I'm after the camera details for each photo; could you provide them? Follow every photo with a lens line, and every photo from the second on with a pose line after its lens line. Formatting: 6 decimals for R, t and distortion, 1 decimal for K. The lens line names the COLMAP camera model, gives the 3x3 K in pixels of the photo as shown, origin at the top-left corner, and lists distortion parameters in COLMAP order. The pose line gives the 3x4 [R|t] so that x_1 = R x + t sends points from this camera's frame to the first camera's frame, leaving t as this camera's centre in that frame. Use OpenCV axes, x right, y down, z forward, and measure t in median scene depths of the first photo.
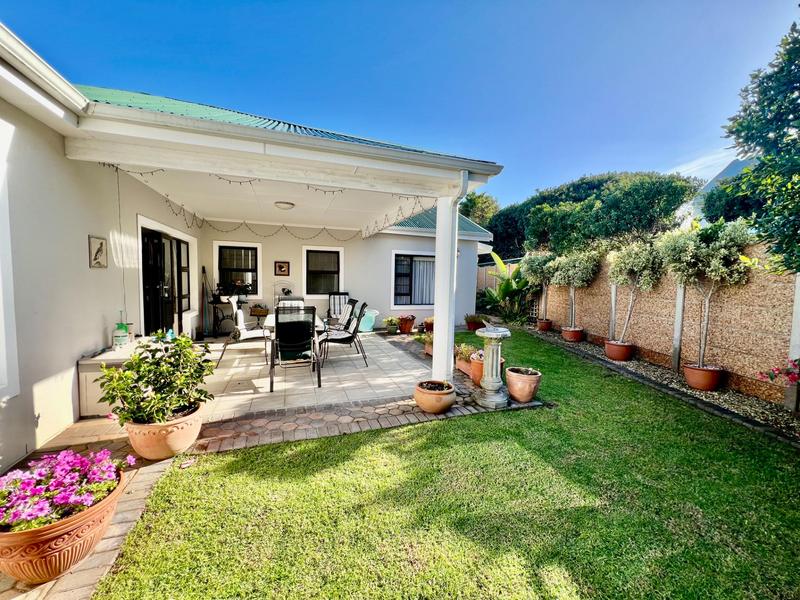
lens RADIAL K [[320.6, 0, 400.6], [0, 320.6, 299.9], [0, 0, 1]] dist [0.003552, 0.000184]
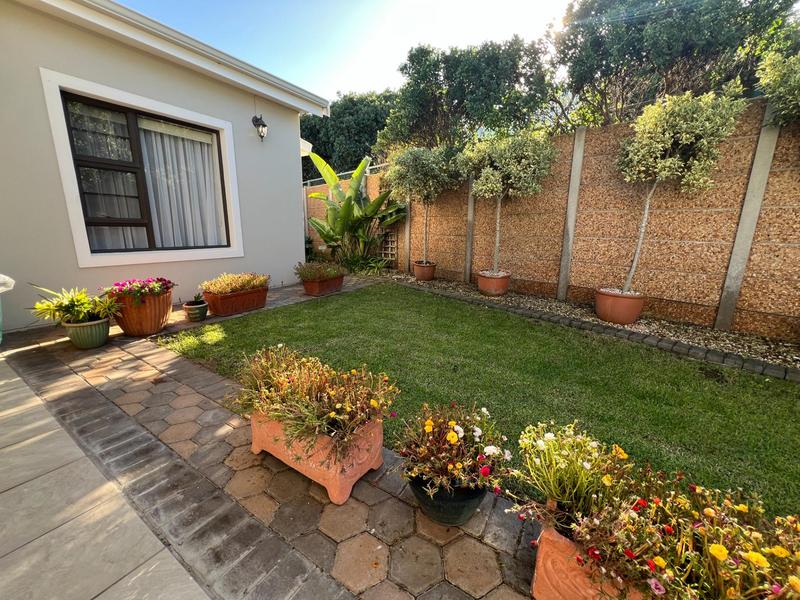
lens RADIAL K [[320.6, 0, 400.1], [0, 320.6, 299.1], [0, 0, 1]] dist [0.003552, 0.000184]
pose [[0.784358, -0.143900, 0.603386, 0.024036], [0.046040, 0.983542, 0.174713, 0.019592], [-0.618597, -0.109258, 0.778075, 0.517816]]
